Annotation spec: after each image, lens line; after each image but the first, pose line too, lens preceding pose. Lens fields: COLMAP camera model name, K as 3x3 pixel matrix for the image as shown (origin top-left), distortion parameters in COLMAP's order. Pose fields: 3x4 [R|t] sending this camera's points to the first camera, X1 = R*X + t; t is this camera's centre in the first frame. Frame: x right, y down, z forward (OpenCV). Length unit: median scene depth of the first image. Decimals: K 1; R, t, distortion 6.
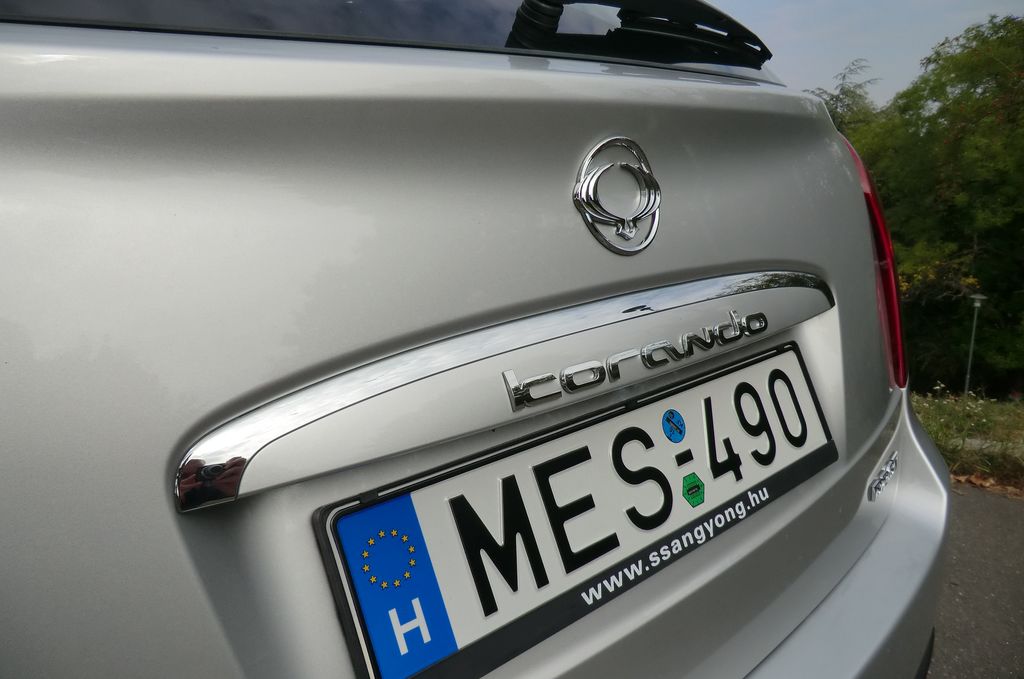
lens RADIAL K [[729.4, 0, 510.0], [0, 729.4, 335.0], [0, 0, 1]] dist [-0.081459, 0.121196]
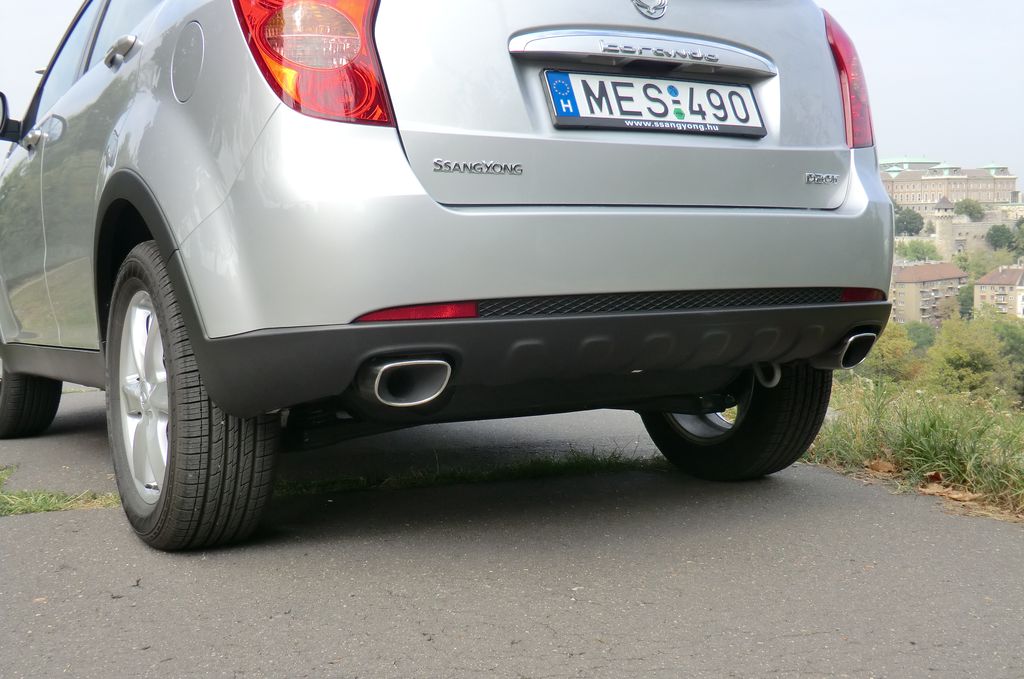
lens RADIAL K [[1252.0, 0, 511.8], [0, 1252.0, 320.3], [0, 0, 1]] dist [0.006293, 0.056142]
pose [[0.982875, 0.027871, -0.182154, 0.538066], [-0.063371, 0.979329, -0.192093, 1.948076], [0.173035, 0.200346, 0.964324, -3.430276]]
